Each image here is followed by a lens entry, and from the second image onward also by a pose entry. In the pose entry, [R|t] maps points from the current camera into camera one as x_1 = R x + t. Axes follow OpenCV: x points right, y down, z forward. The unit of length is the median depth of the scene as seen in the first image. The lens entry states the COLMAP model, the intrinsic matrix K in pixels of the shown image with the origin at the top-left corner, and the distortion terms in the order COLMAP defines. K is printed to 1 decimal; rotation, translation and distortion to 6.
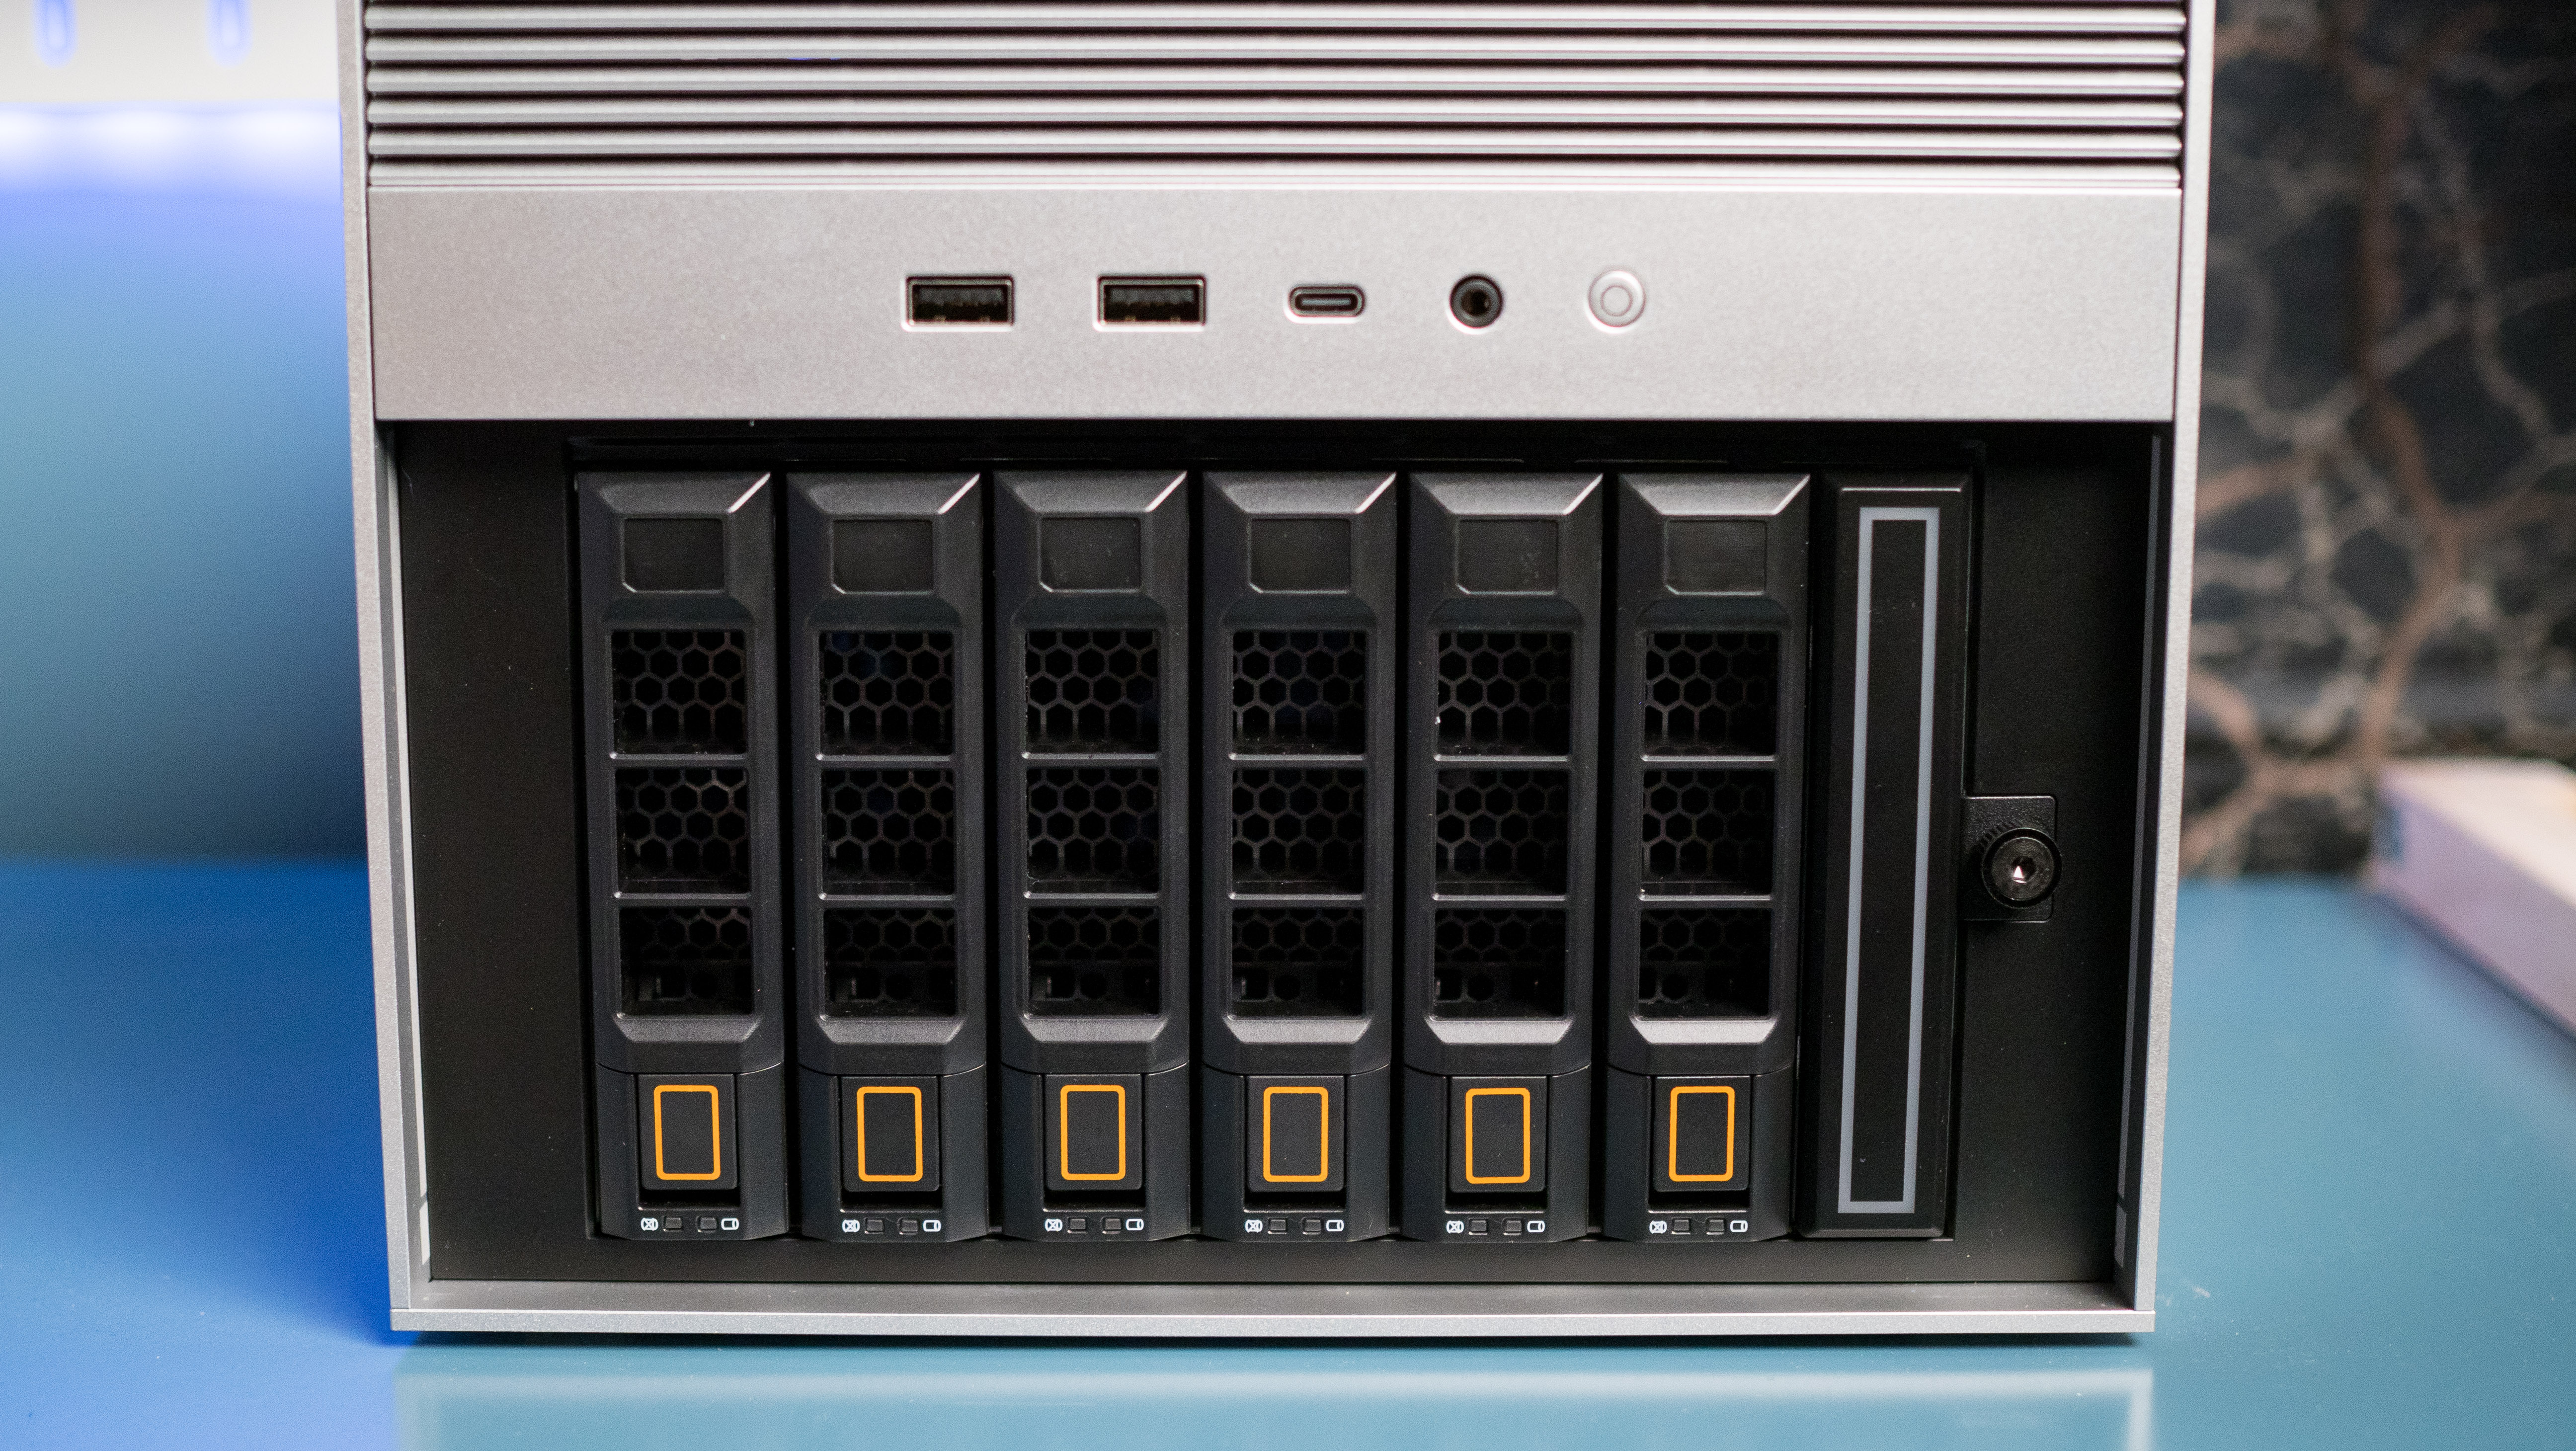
lens RADIAL K [[3819.3, 0, 1284.9], [0, 3819.3, 726.8], [0, 0, 1]] dist [-0.095599, 0.000000]
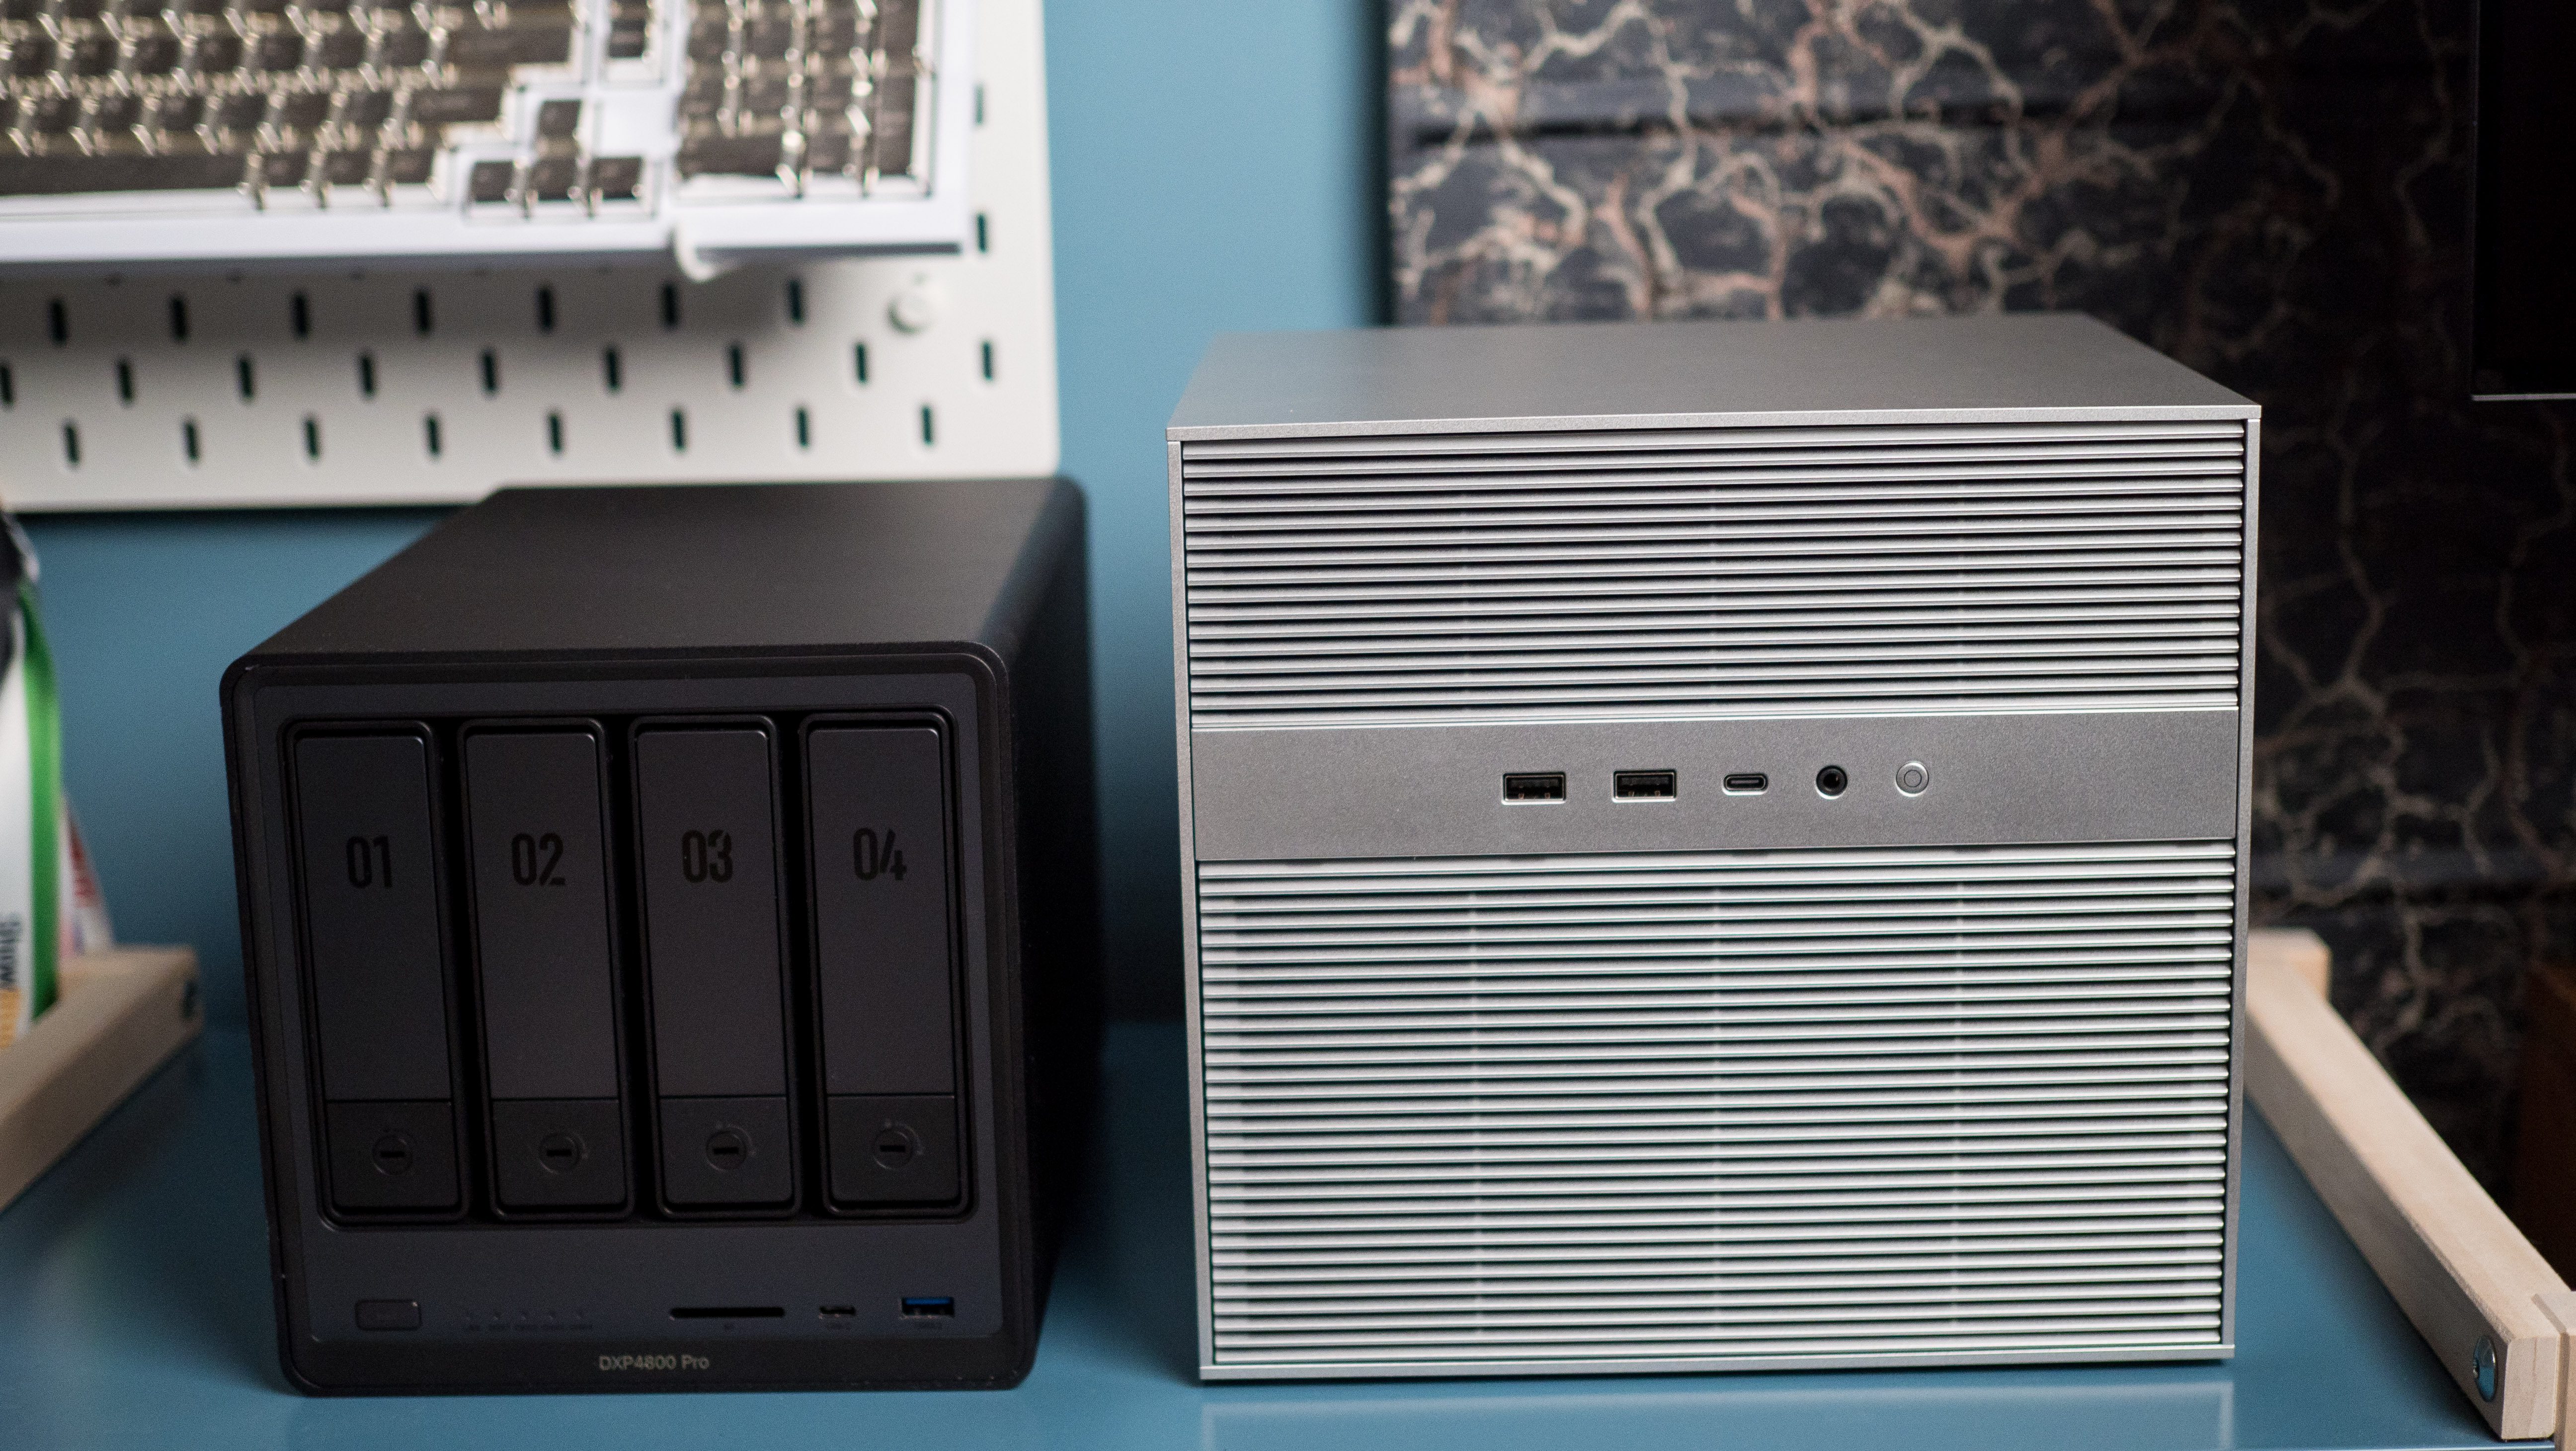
lens RADIAL K [[3819.3, 0, 1373.9], [0, 3819.3, 834.7], [0, 0, 1]] dist [-0.095599, 0.000000]
pose [[0.999669, -0.021017, -0.014849, 0.001798], [0.021660, 0.998770, 0.044593, -0.093413], [0.013893, -0.044900, 0.998895, -0.436171]]
